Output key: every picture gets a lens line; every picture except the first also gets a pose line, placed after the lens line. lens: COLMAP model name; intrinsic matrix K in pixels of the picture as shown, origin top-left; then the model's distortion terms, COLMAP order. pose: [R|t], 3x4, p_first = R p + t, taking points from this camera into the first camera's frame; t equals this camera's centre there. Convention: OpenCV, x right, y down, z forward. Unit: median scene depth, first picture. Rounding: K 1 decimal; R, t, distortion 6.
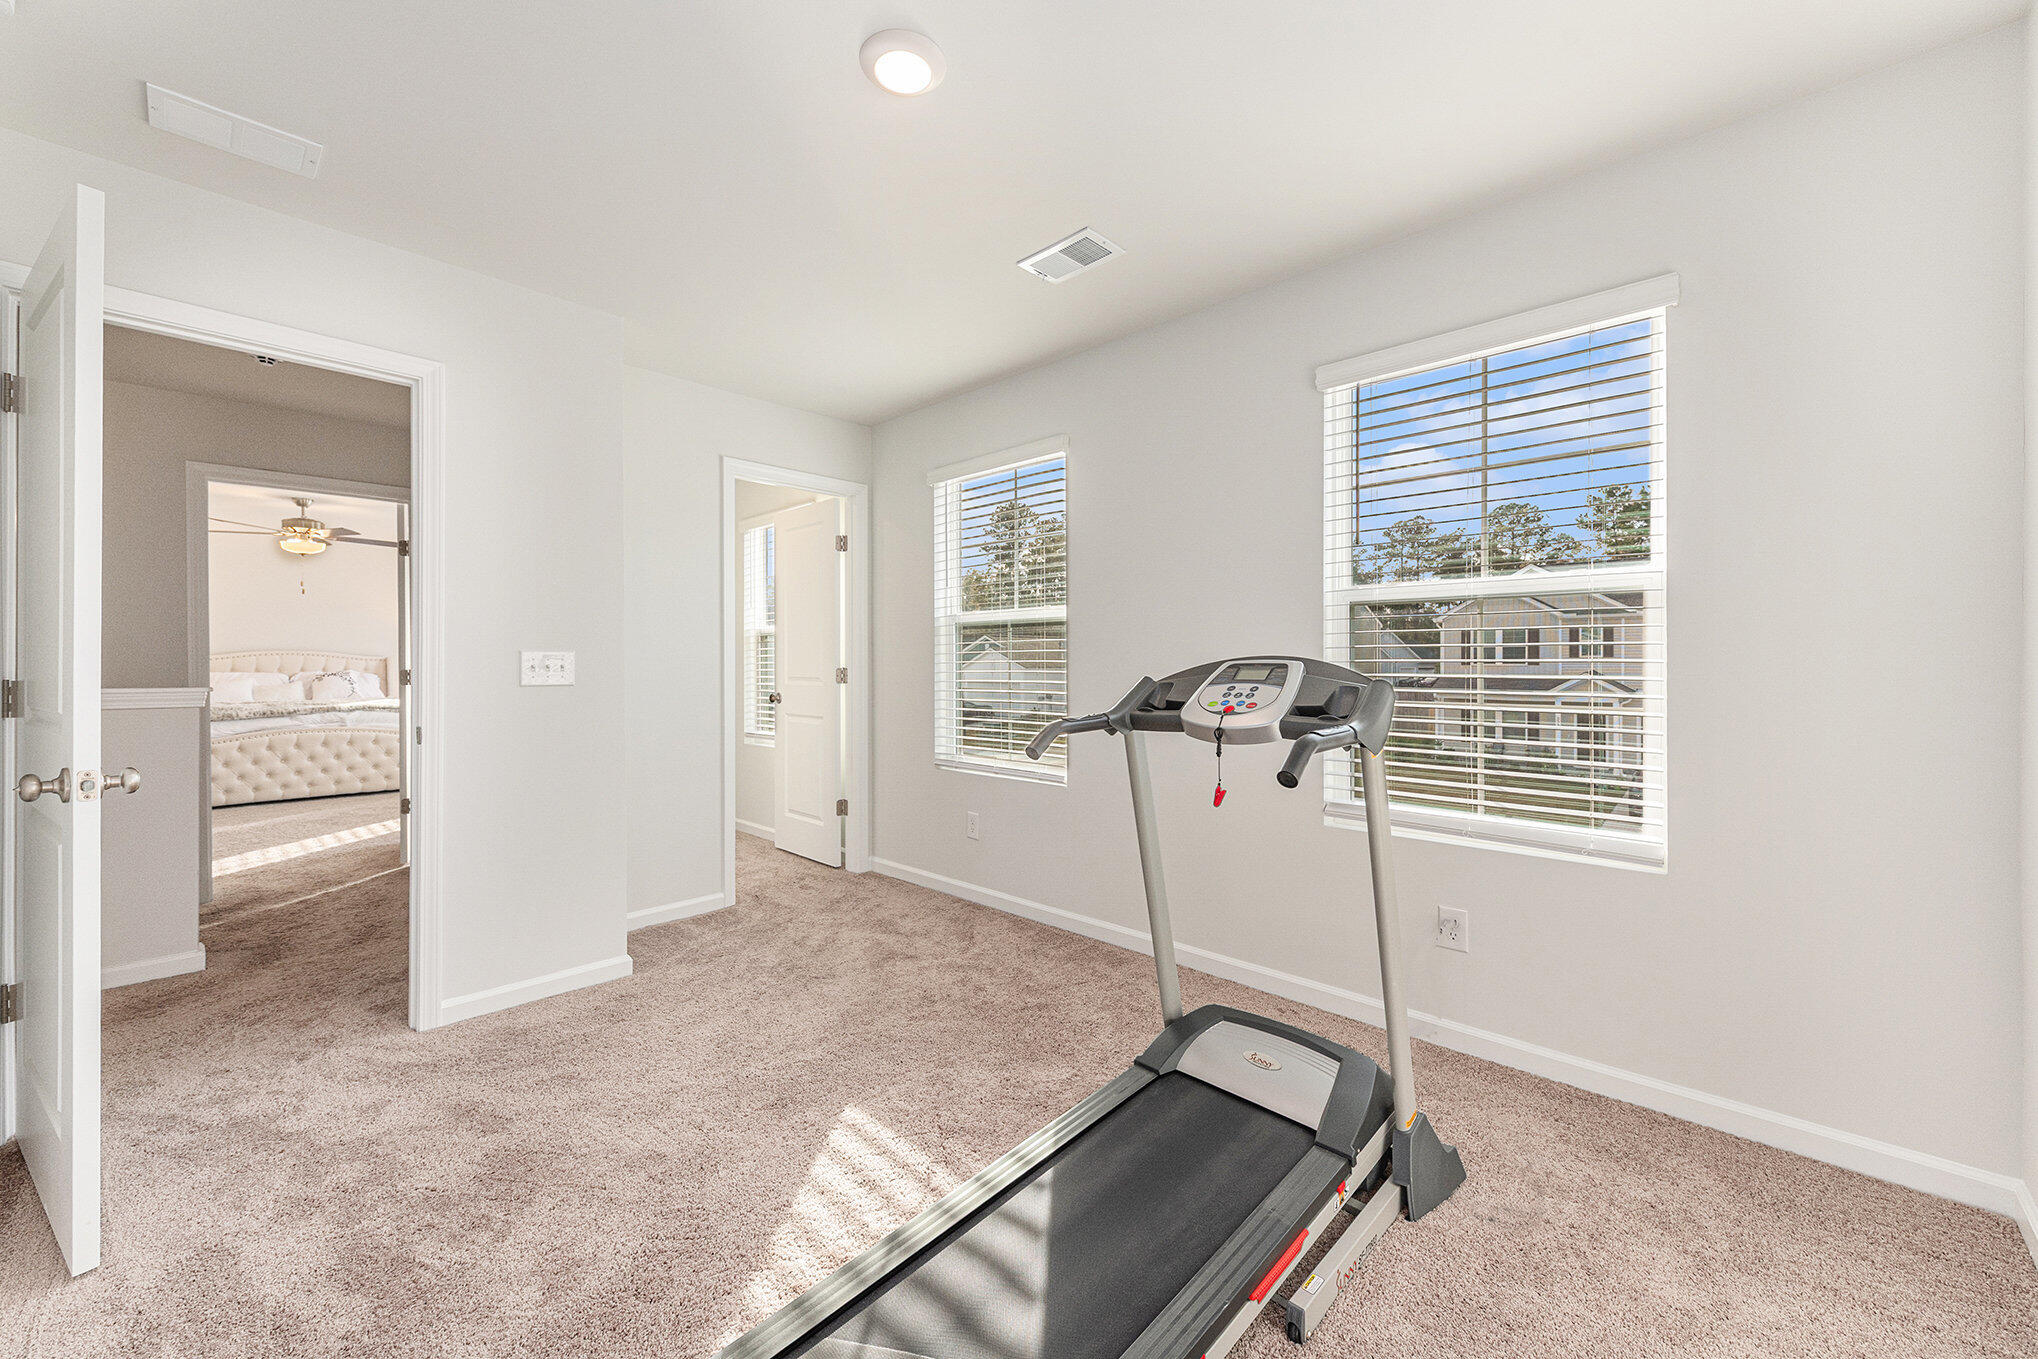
lens RADIAL K [[788.1, 0, 1043.0], [0, 788.1, 669.5], [0, 0, 1]] dist [-0.001152, -0.000299]
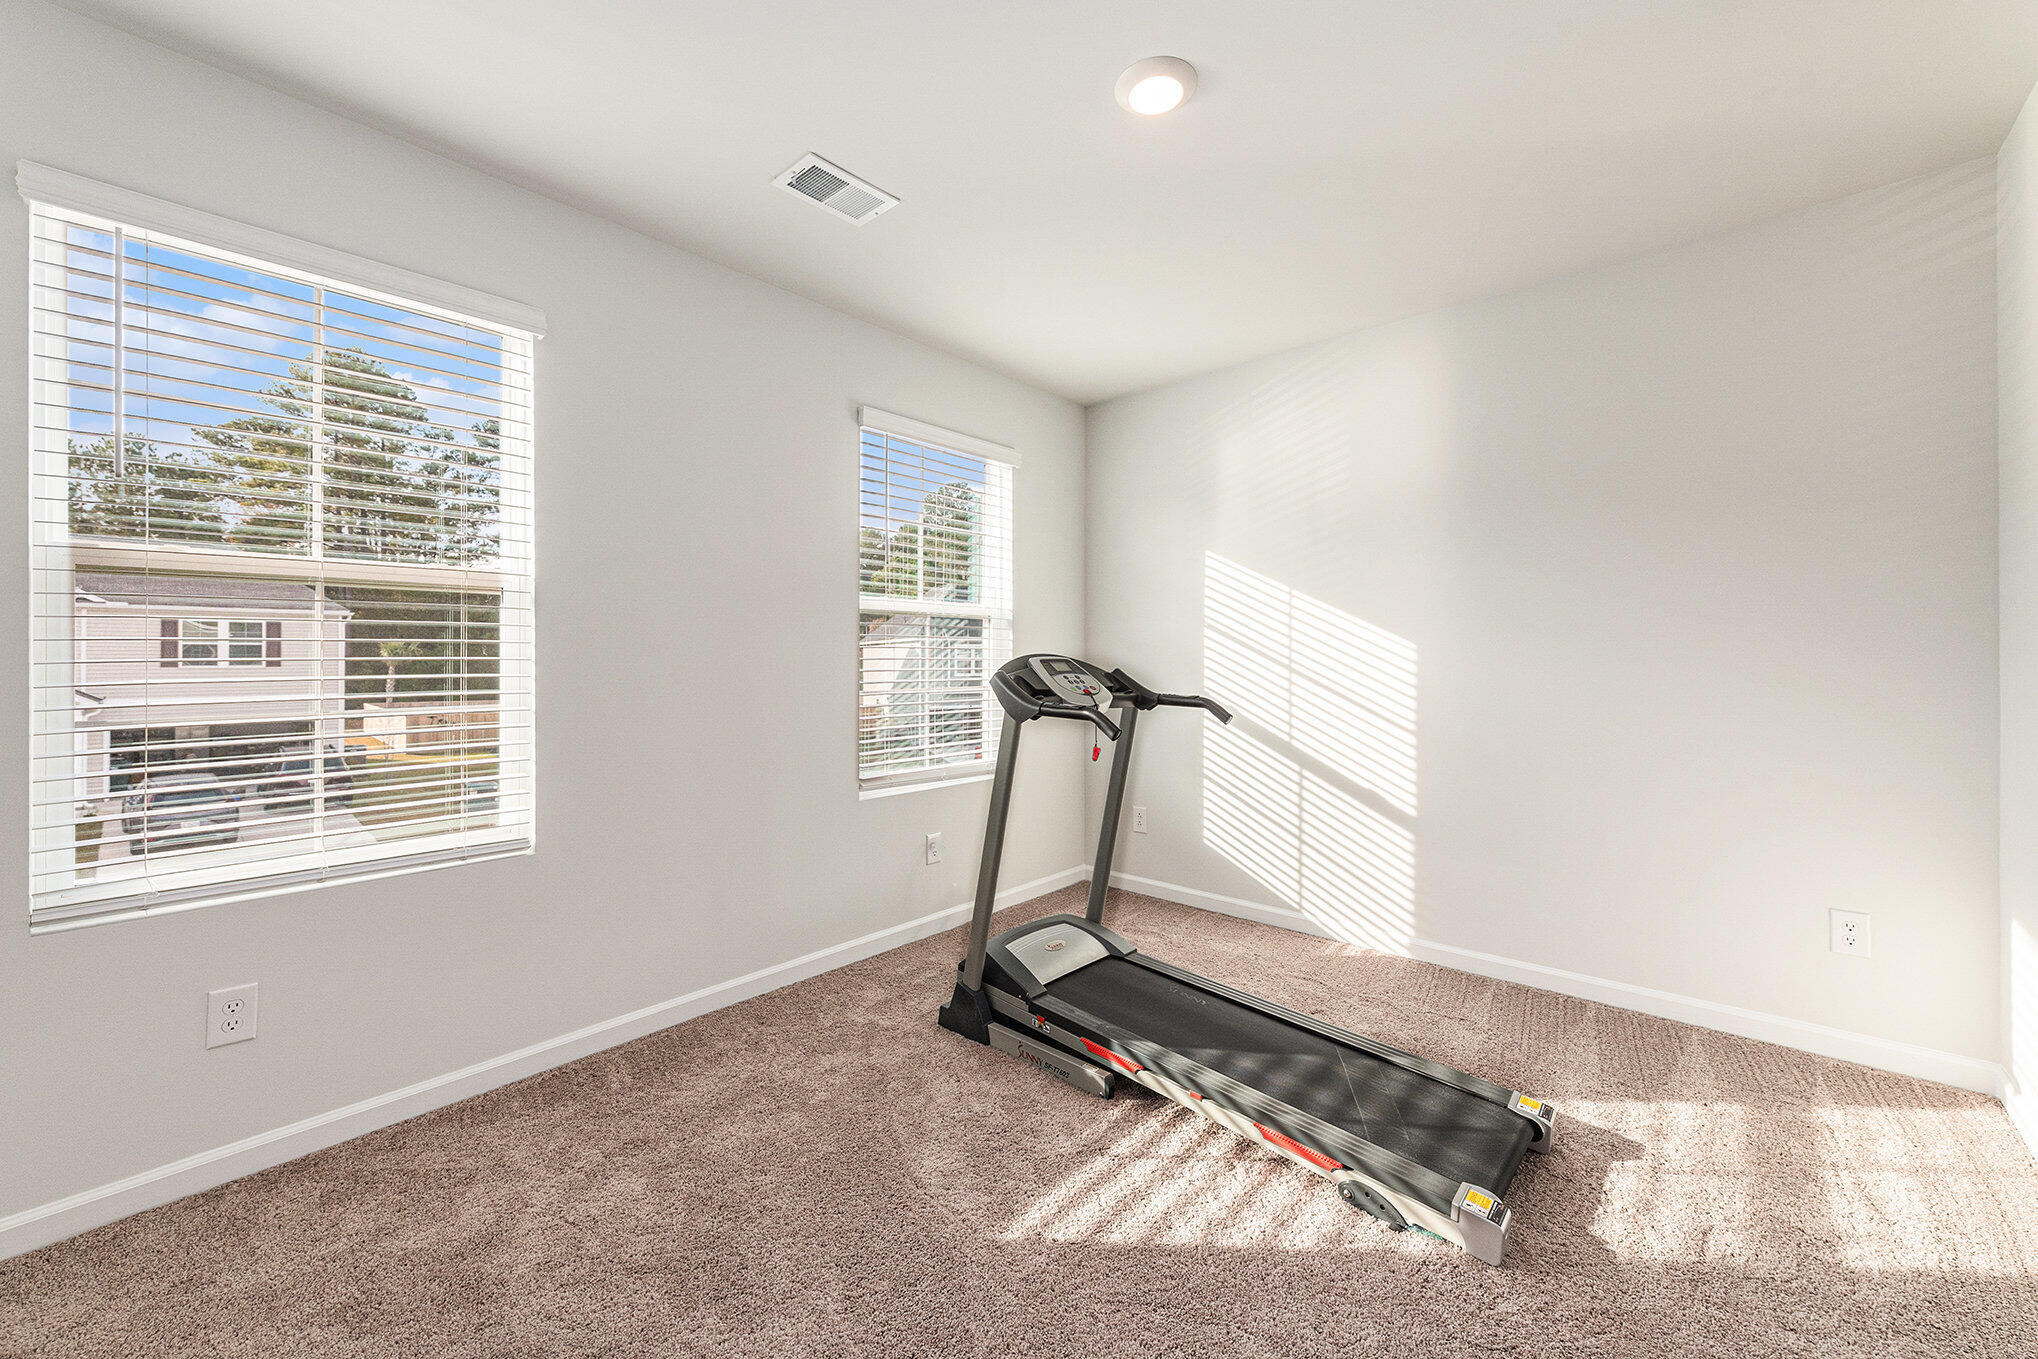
lens RADIAL K [[788.1, 0, 1043.0], [0, 788.1, 669.5], [0, 0, 1]] dist [-0.001152, -0.000299]
pose [[-0.035180, -0.013655, 0.999288, -0.320474], [0.014667, 0.999792, 0.014178, -0.001006], [-0.999273, 0.015155, -0.034973, 0.314368]]
